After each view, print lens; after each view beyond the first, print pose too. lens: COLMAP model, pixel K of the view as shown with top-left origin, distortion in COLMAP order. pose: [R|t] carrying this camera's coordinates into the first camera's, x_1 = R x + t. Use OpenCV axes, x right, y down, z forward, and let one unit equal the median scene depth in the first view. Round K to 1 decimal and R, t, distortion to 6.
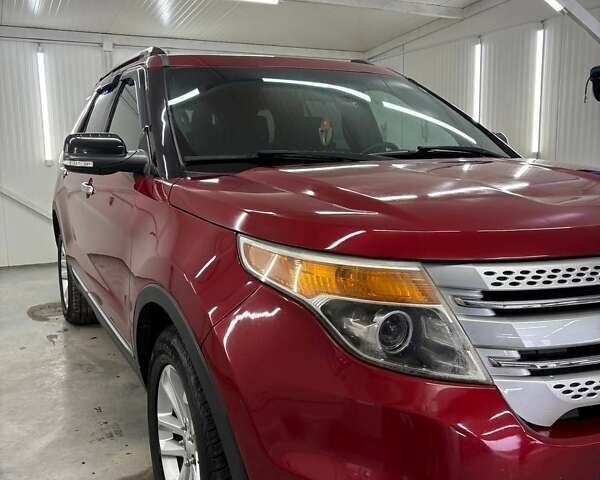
lens RADIAL K [[608.5, 0, 300.0], [0, 608.5, 240.0], [0, 0, 1]] dist [0.010718, 0.023582]
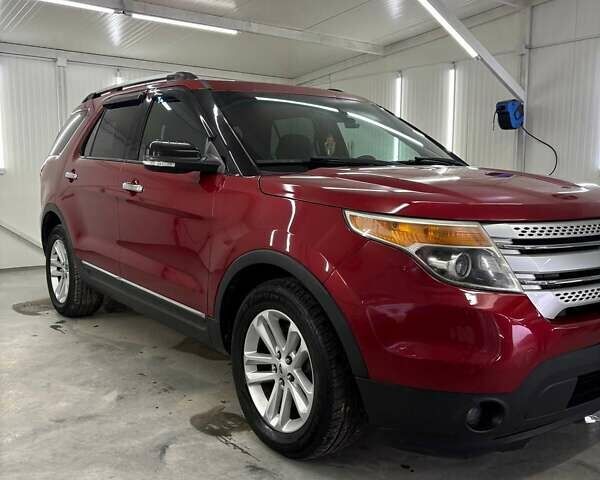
lens RADIAL K [[608.5, 0, 300.0], [0, 608.5, 240.0], [0, 0, 1]] dist [0.010718, 0.023582]
pose [[0.981952, -0.001208, 0.189124, -0.365436], [0.007495, 0.999443, -0.032532, 0.085196], [-0.188980, 0.033363, 0.981414, -0.322019]]
